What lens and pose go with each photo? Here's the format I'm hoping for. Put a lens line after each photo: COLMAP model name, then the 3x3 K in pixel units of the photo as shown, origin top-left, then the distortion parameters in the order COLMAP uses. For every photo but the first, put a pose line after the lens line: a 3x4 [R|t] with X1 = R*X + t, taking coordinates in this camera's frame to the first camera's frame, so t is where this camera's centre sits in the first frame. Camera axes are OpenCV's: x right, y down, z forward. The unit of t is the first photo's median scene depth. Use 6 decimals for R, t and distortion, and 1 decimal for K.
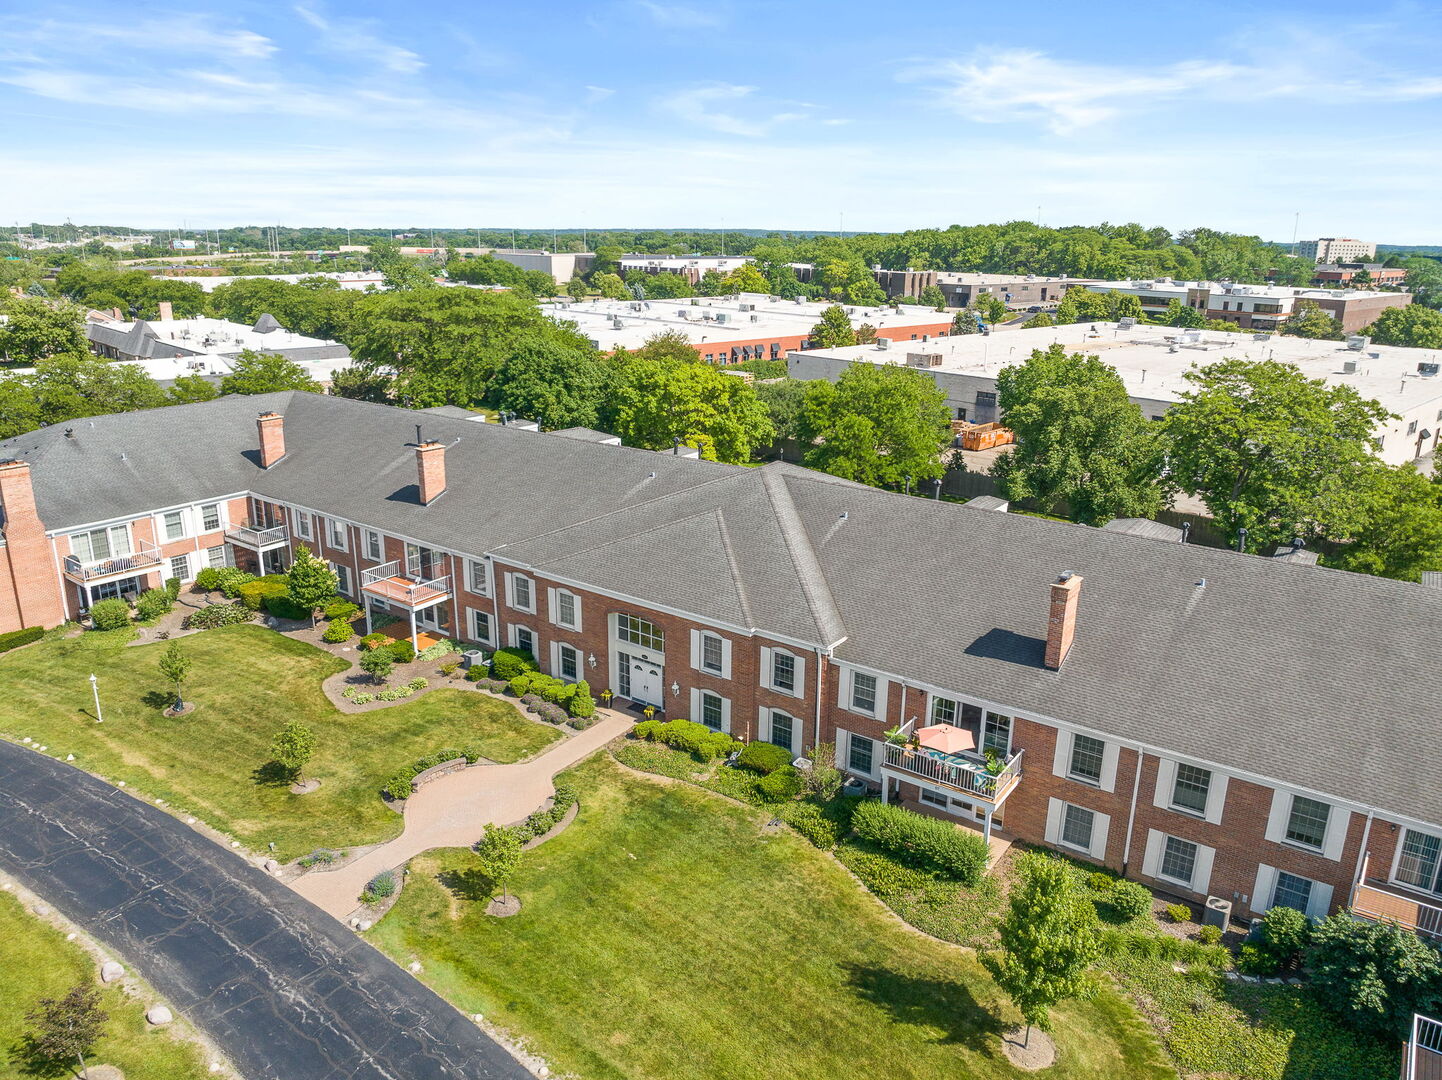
lens RADIAL K [[1014.8, 0, 724.2], [0, 1014.8, 526.0], [0, 0, 1]] dist [-0.026438, -0.036823]
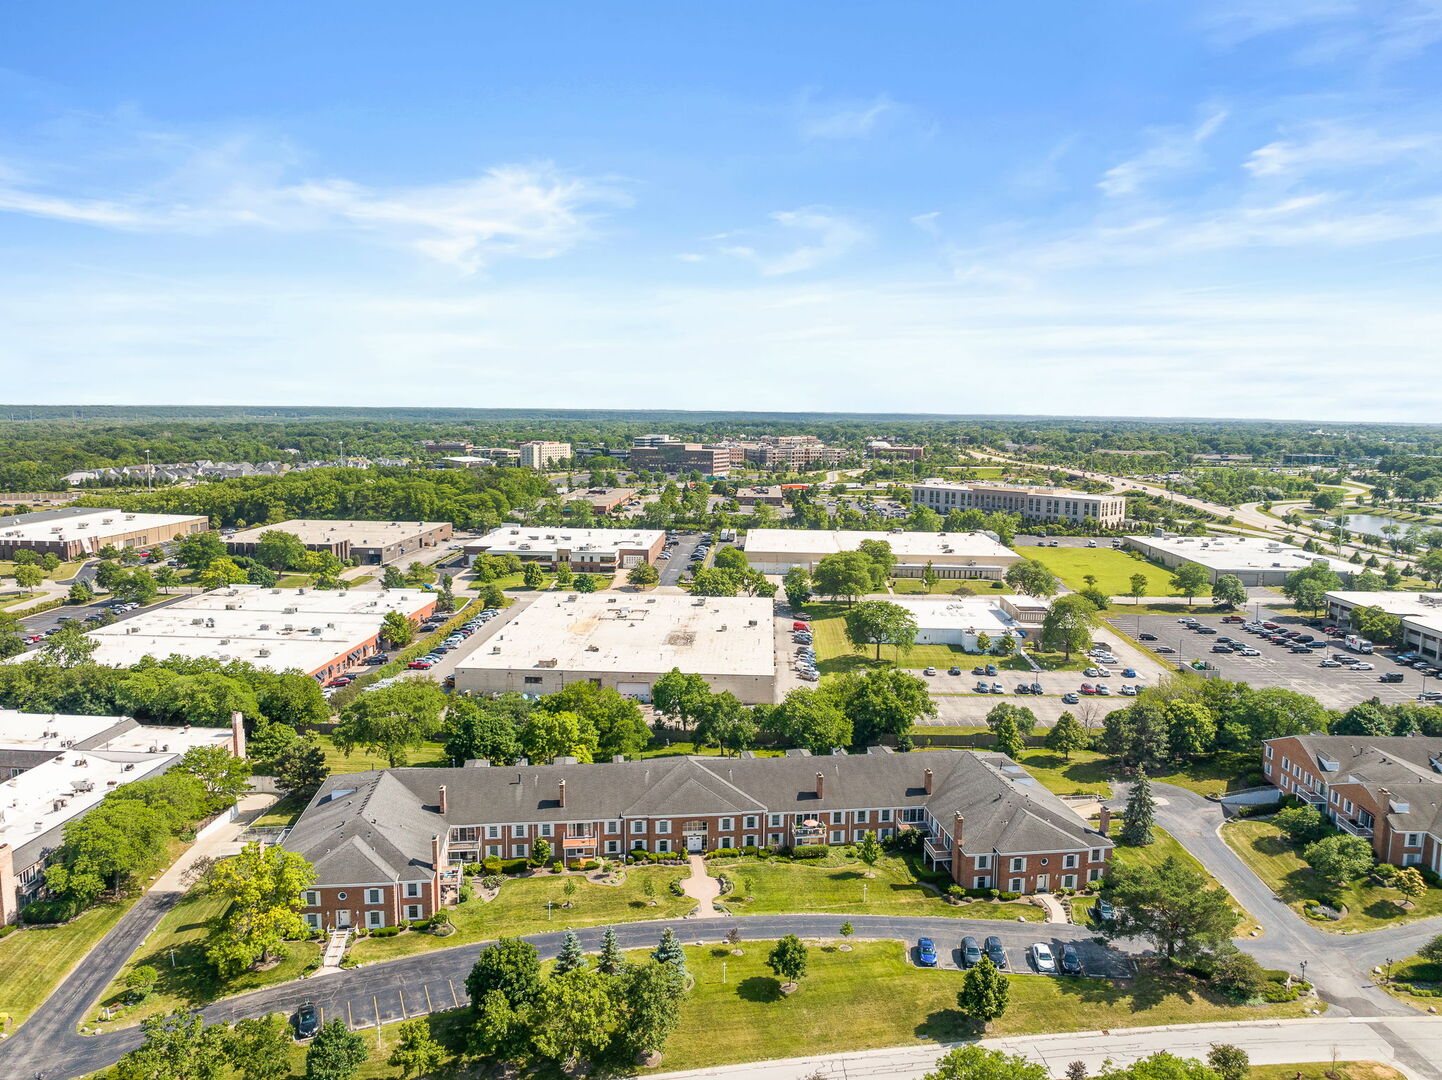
lens RADIAL K [[1014.8, 0, 724.2], [0, 1014.8, 526.0], [0, 0, 1]] dist [-0.026438, -0.036823]
pose [[0.724947, -0.083451, 0.683731, -1.980816], [0.189181, 0.978584, -0.081147, -0.501443], [-0.662317, 0.188176, 0.725208, -1.388681]]
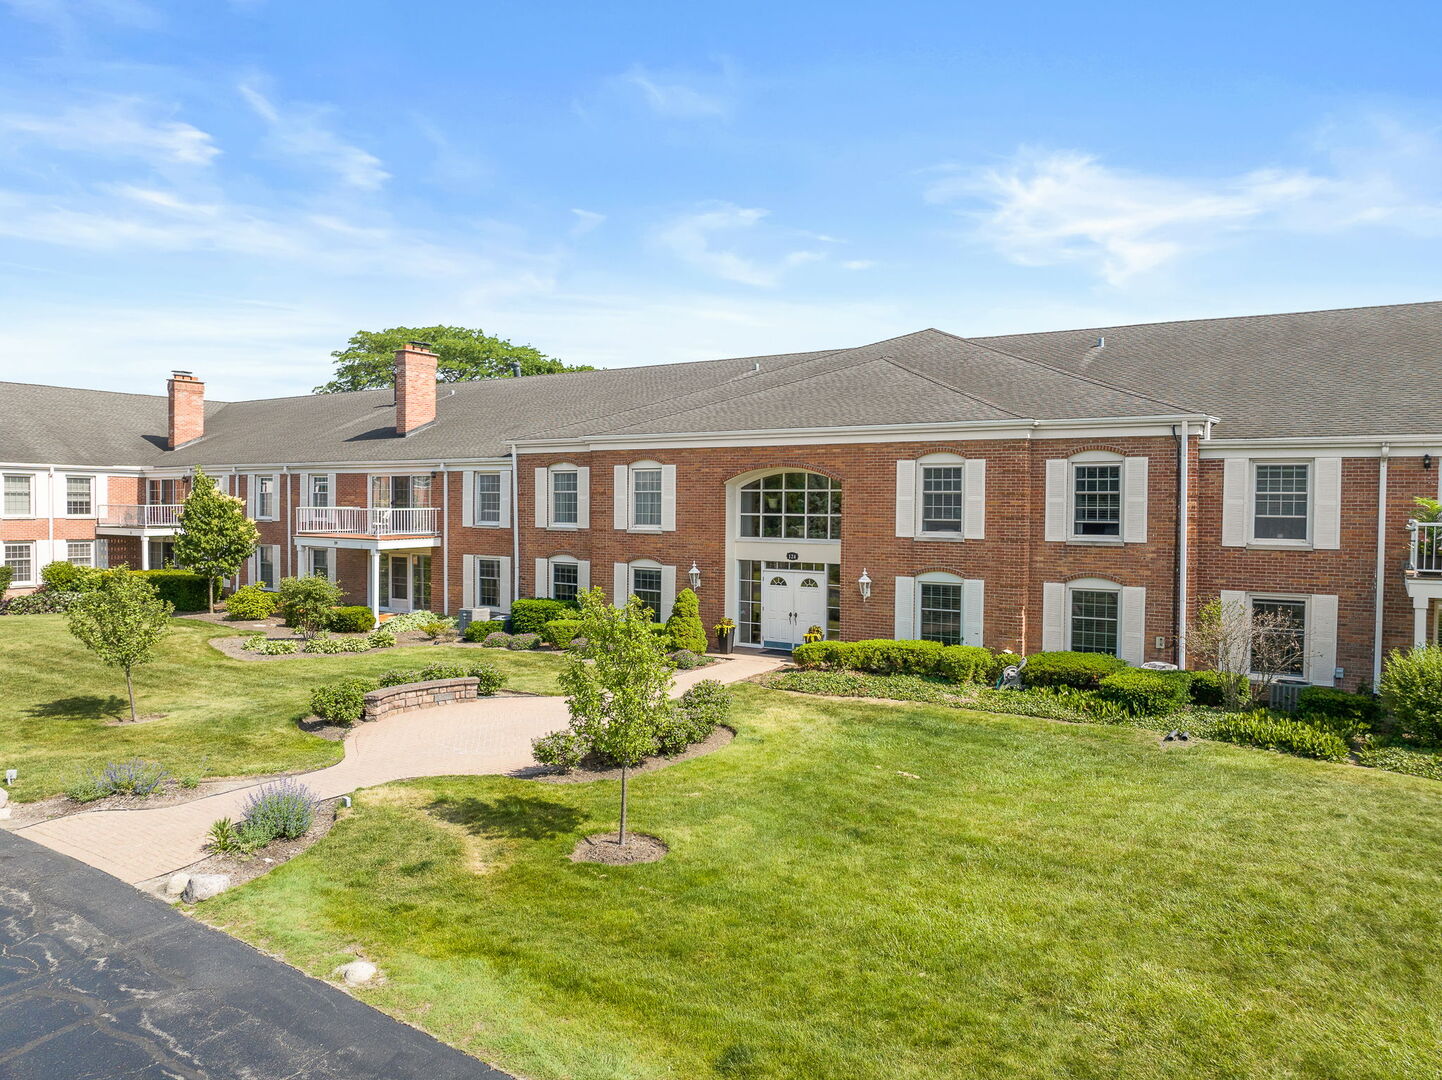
lens RADIAL K [[1009.5, 0, 721.0], [0, 1009.5, 540.0], [0, 0, 1]] dist [-0.034805, 0.001915]
pose [[0.999064, -0.003676, 0.043111, -0.143130], [0.014290, 0.968504, -0.248589, 0.261249], [-0.040840, 0.248972, 0.967649, 0.456544]]
